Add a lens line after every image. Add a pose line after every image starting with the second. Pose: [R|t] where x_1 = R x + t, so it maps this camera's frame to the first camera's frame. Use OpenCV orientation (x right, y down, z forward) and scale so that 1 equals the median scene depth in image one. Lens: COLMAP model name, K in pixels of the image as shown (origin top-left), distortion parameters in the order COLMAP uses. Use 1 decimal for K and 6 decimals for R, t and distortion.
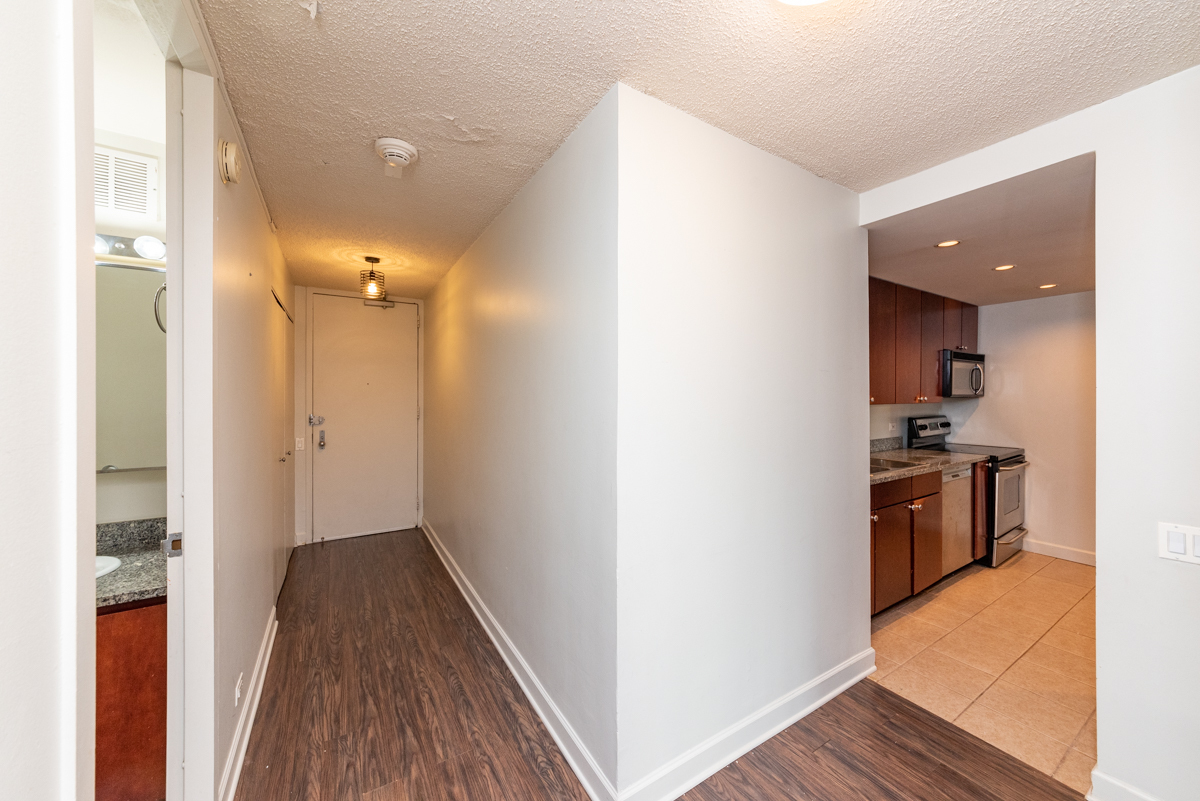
lens RADIAL K [[430.3, 0, 620.5], [0, 430.3, 400.3], [0, 0, 1]] dist [-0.000995, 0.000379]
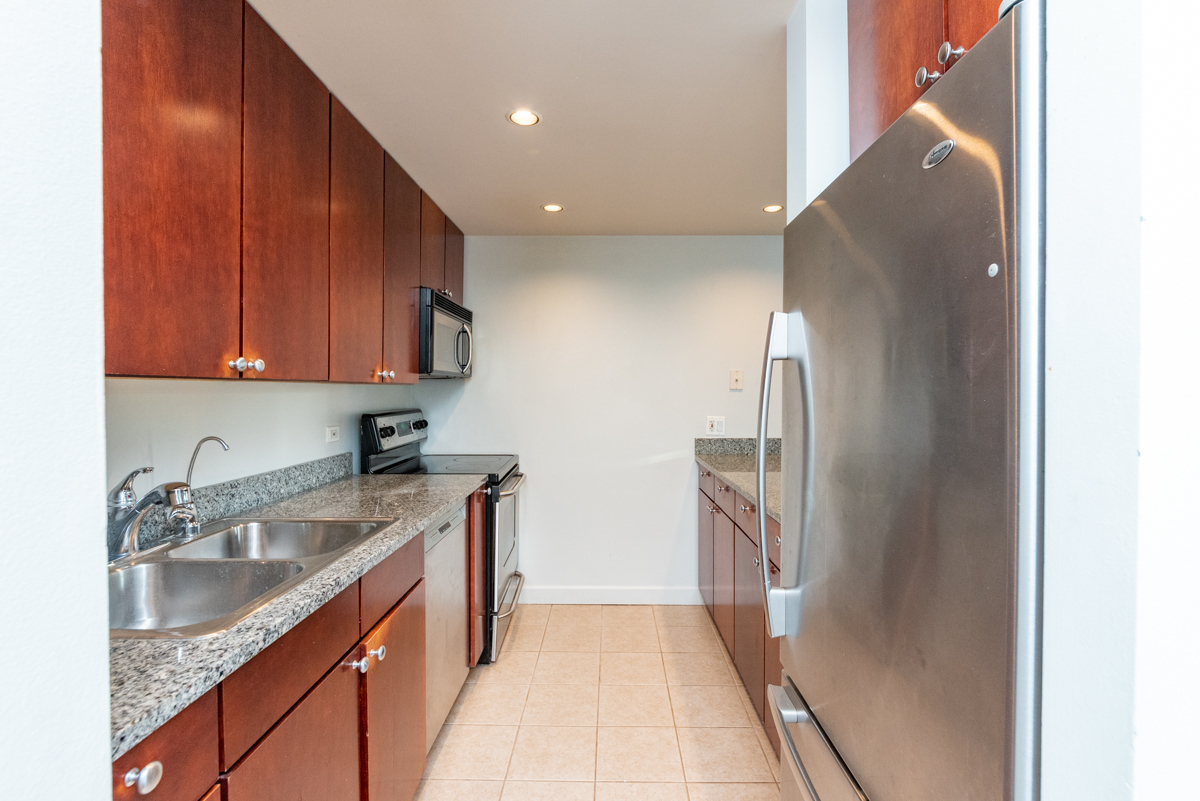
lens RADIAL K [[546.2, 0, 602.0], [0, 546.2, 395.2], [0, 0, 1]] dist [-0.005341, -0.000194]
pose [[0.551865, -0.002932, 0.833928, 0.317981], [0.004391, 0.999990, 0.000609, 0.020011], [-0.833922, 0.003326, 0.551873, 0.449991]]
